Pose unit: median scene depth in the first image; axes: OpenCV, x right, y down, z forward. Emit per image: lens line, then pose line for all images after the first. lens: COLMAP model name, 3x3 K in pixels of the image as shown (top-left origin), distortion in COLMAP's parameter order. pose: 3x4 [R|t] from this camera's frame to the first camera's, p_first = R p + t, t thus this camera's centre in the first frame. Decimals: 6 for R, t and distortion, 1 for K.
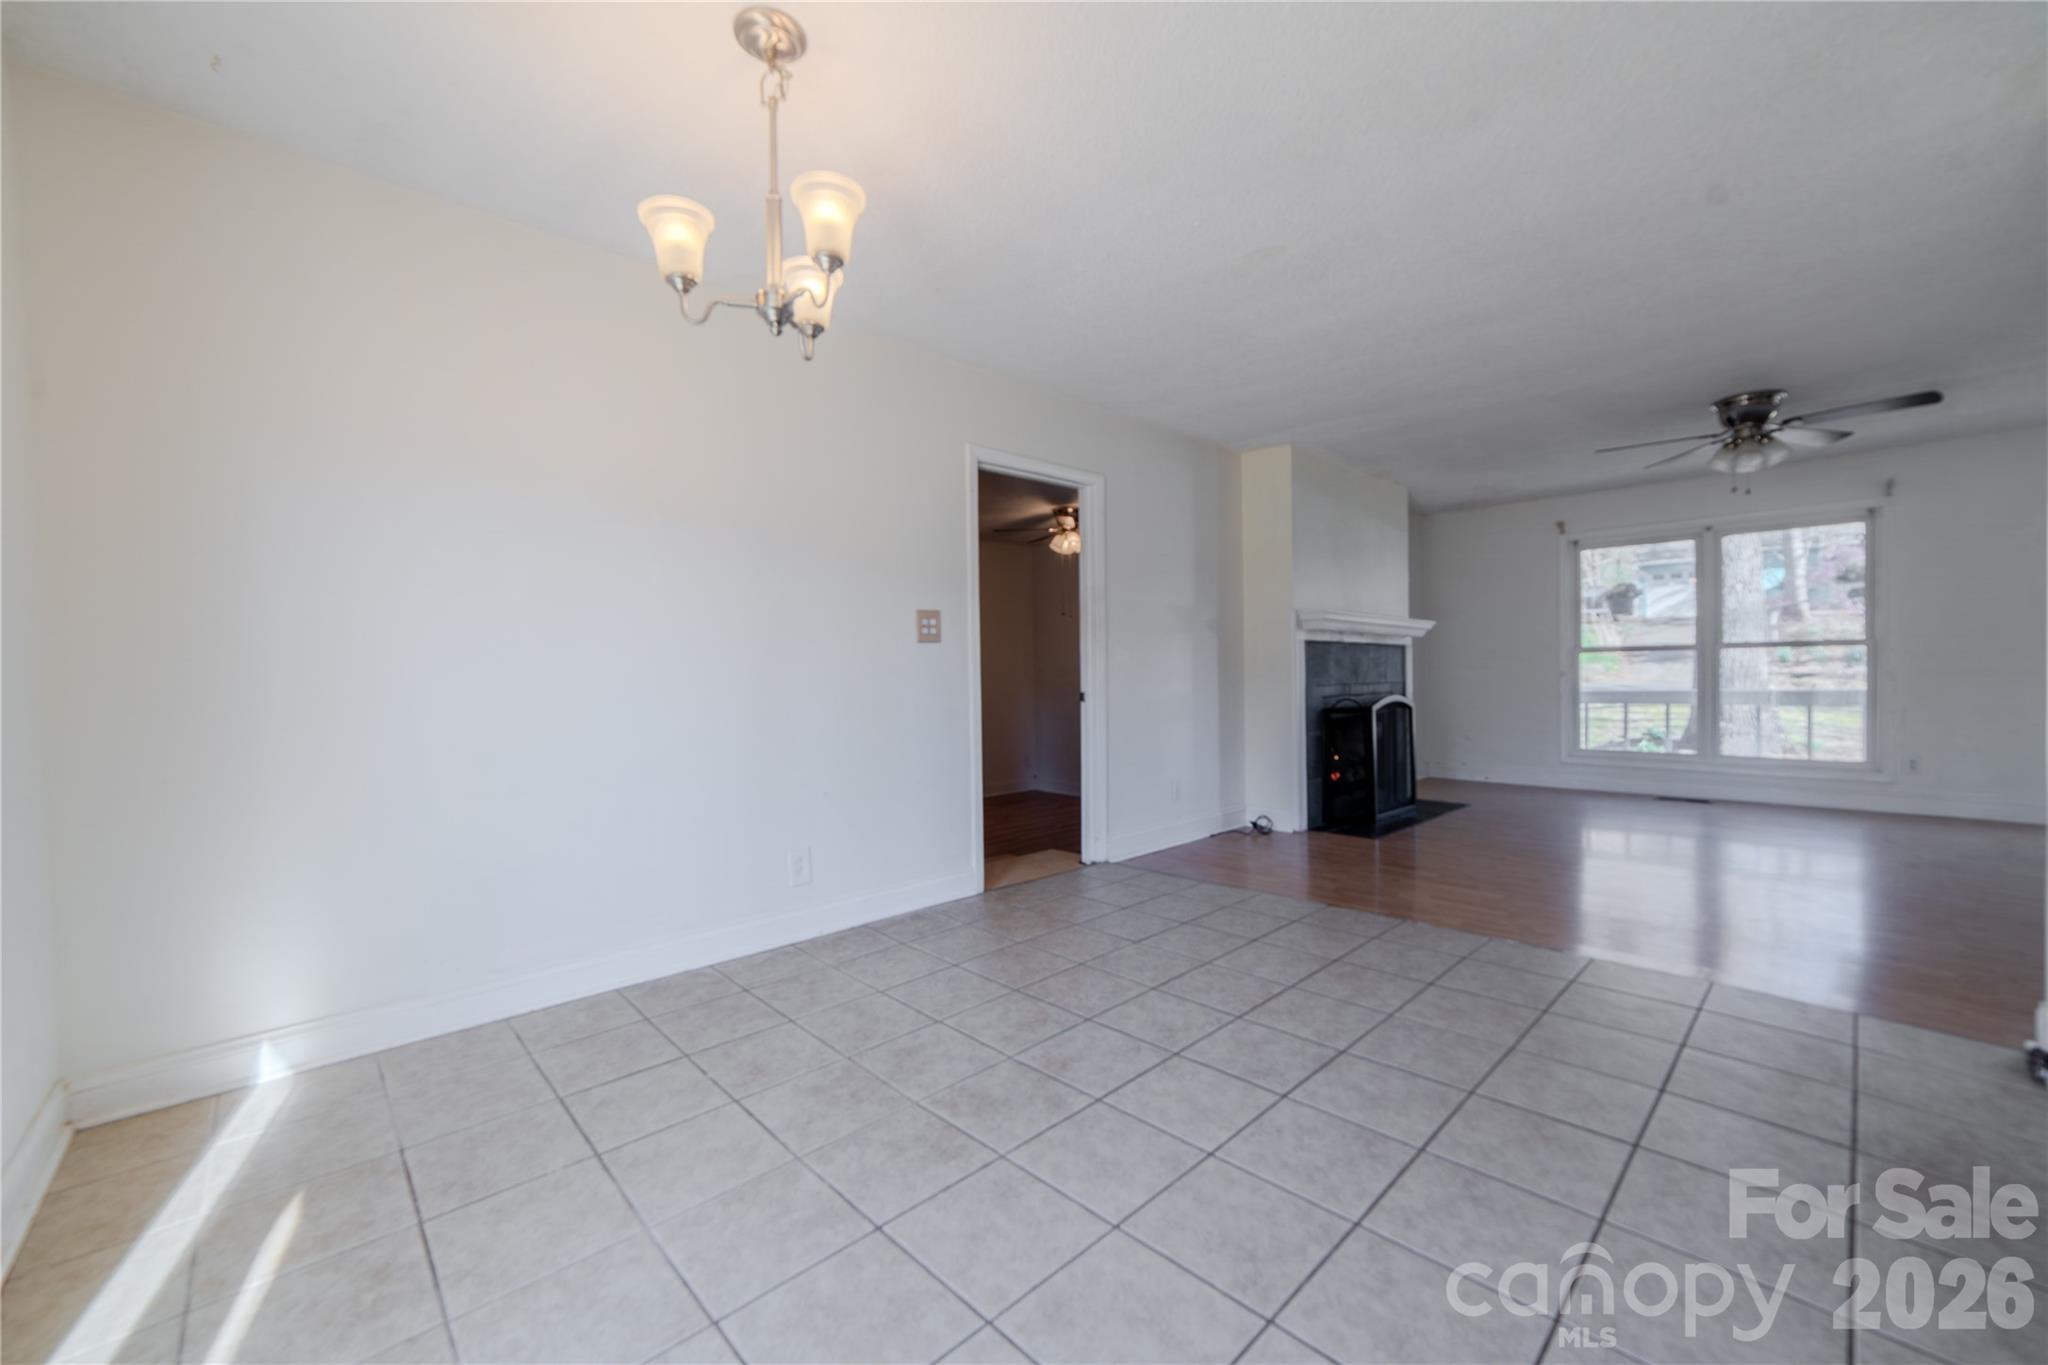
lens RADIAL K [[802.1, 0, 1024.0], [0, 802.1, 682.5], [0, 0, 1]] dist [-0.000526, 0.000216]
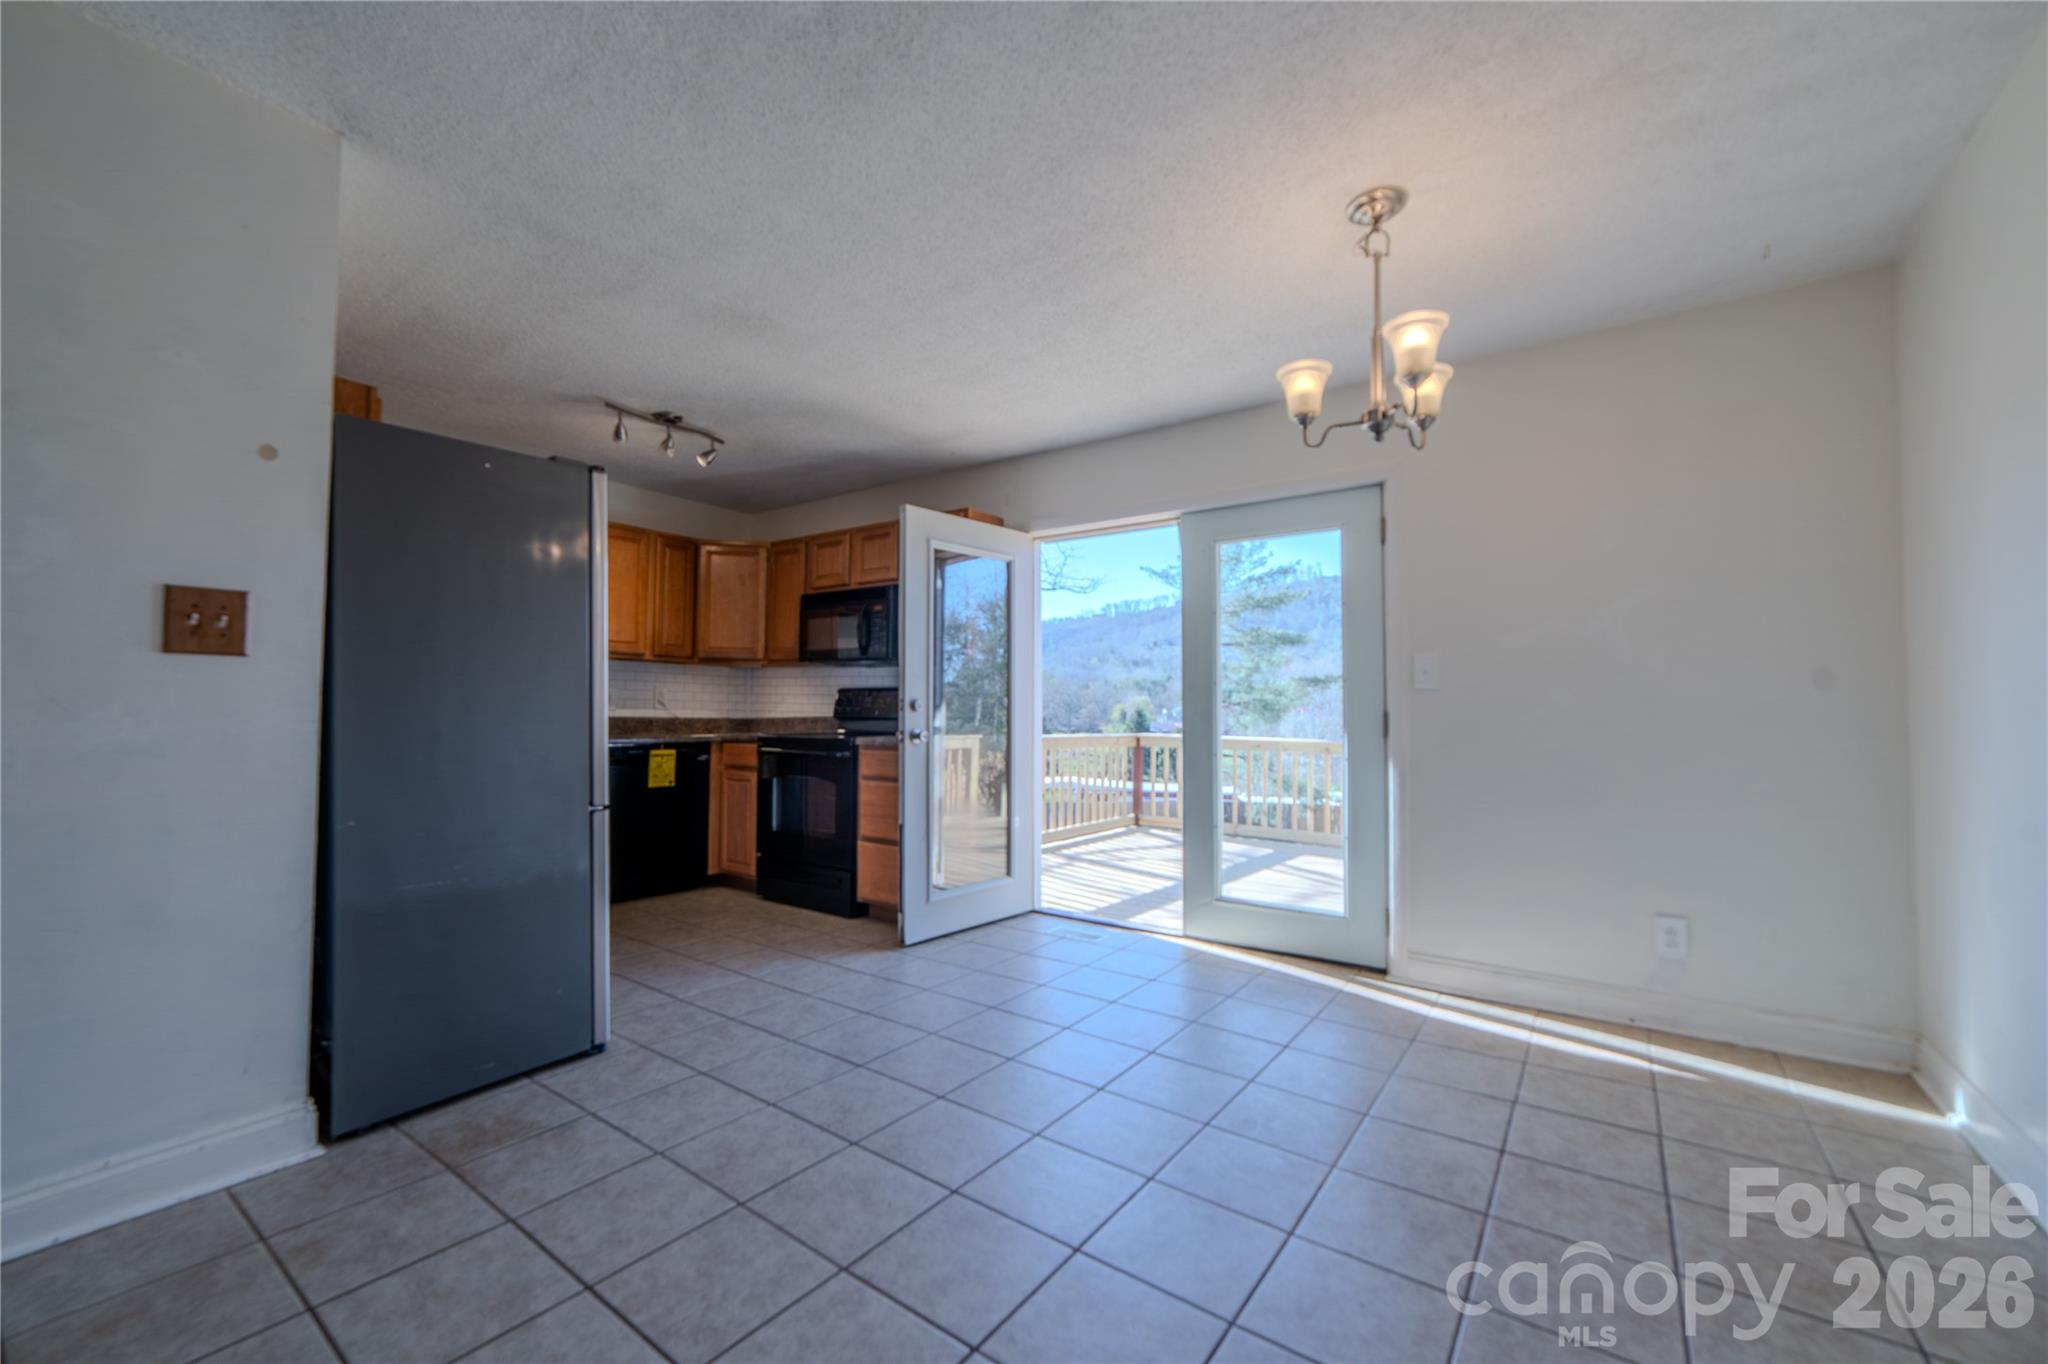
lens RADIAL K [[802.1, 0, 1024.0], [0, 802.1, 682.0], [0, 0, 1]] dist [-0.000526, 0.000216]
pose [[-0.983065, -0.000626, -0.183258, 0.362346], [0.004062, 0.999674, -0.025206, -0.031478], [0.183214, -0.025523, -0.982742, 1.689203]]
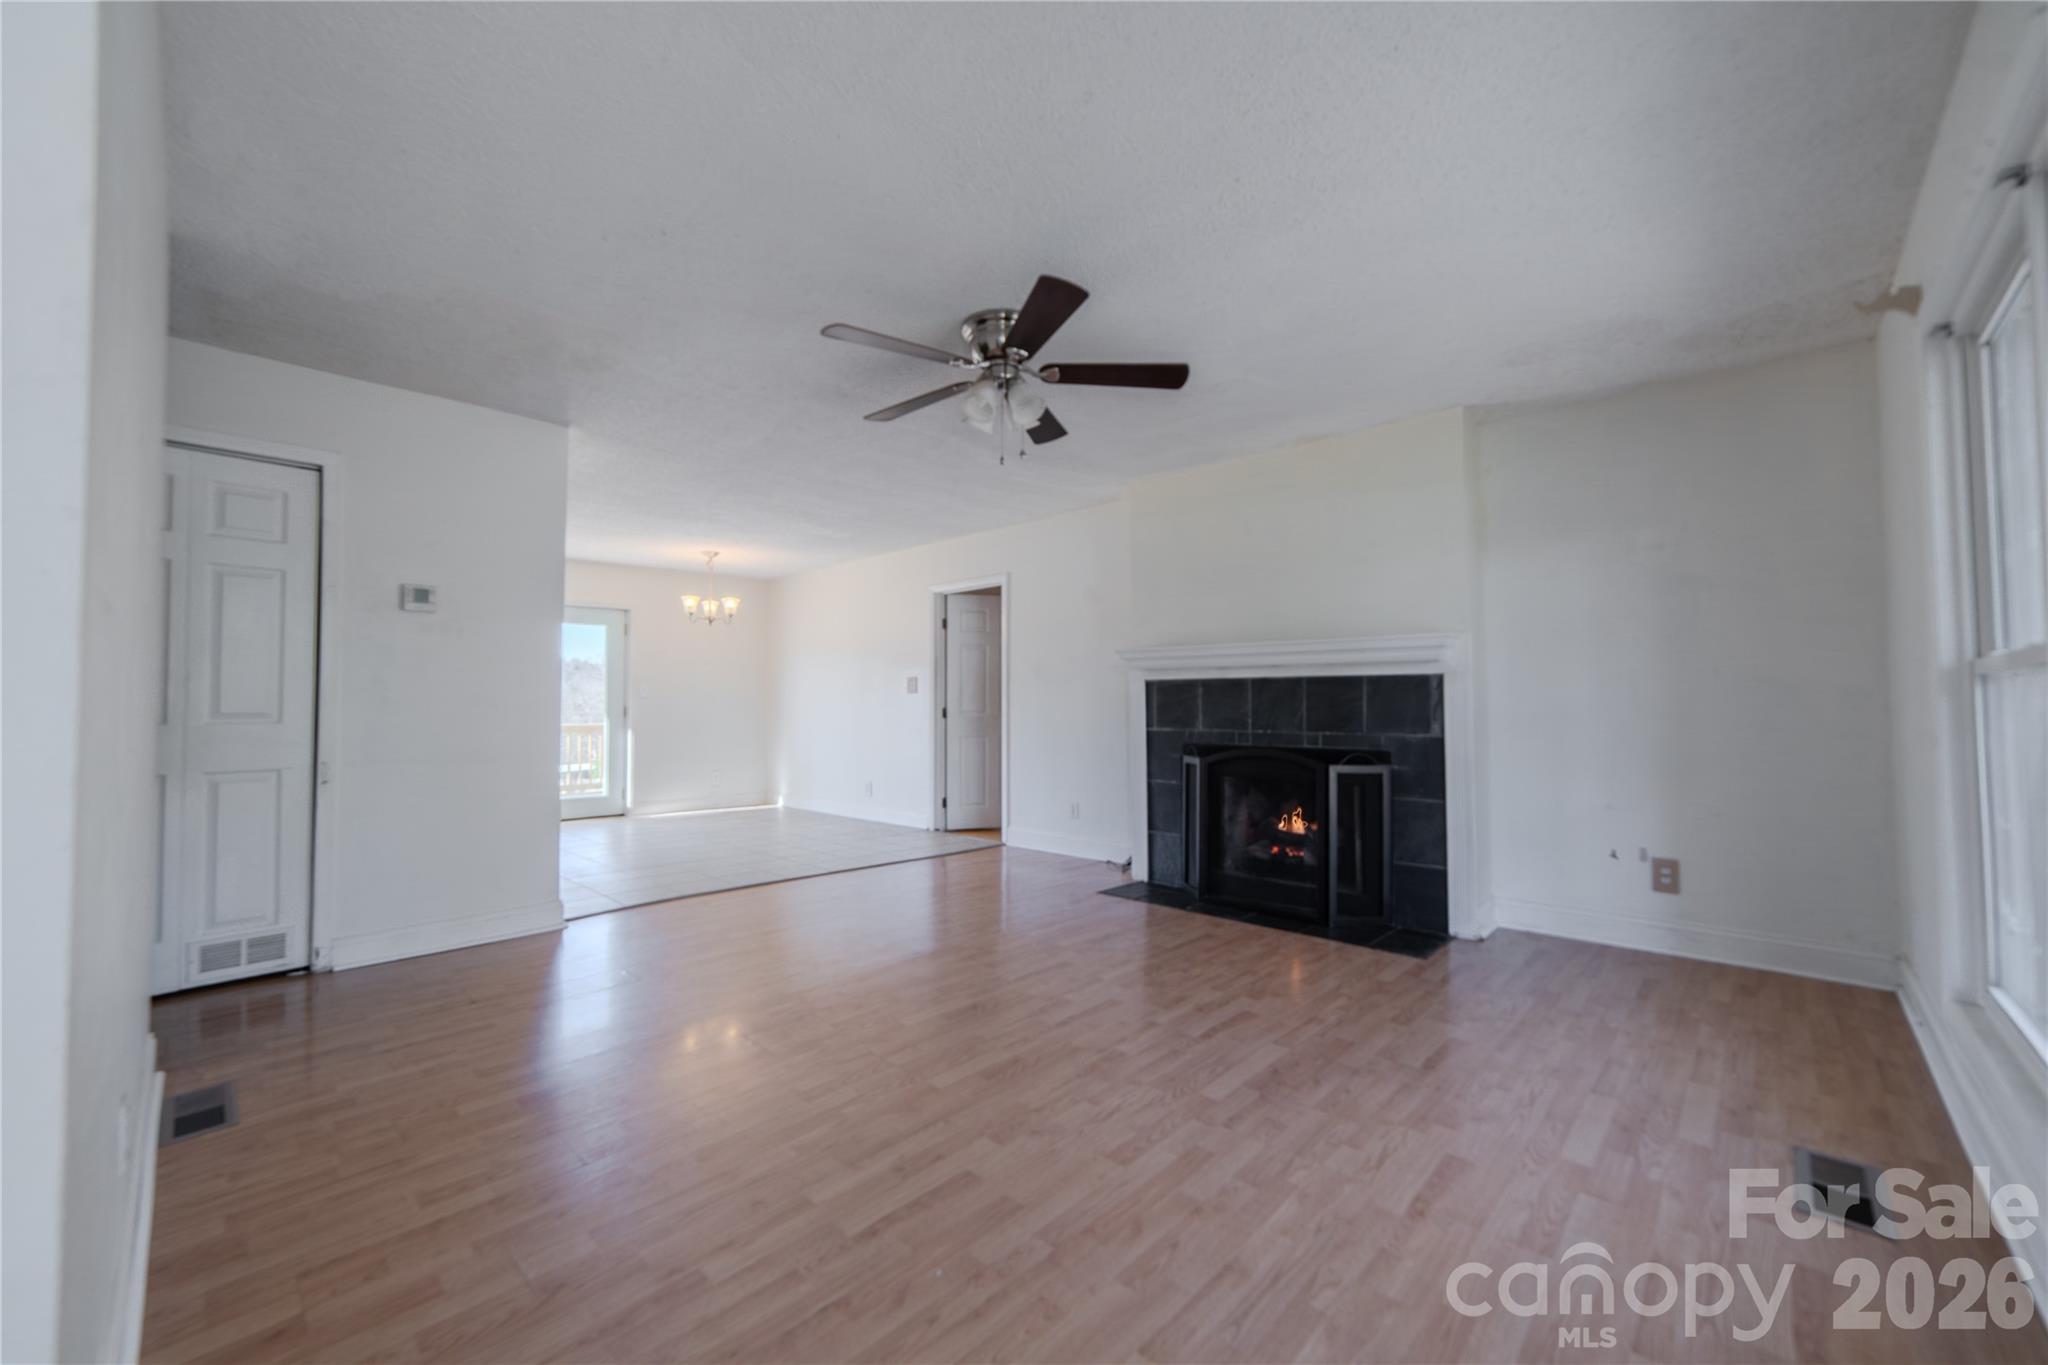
lens RADIAL K [[802.1, 0, 1024.0], [0, 802.1, 682.5], [0, 0, 1]] dist [-0.000526, 0.000216]
pose [[0.076409, -0.020917, -0.996857, 2.830264], [-0.015858, 0.999628, -0.022191, -0.065471], [0.996950, 0.017504, 0.076049, 1.815785]]
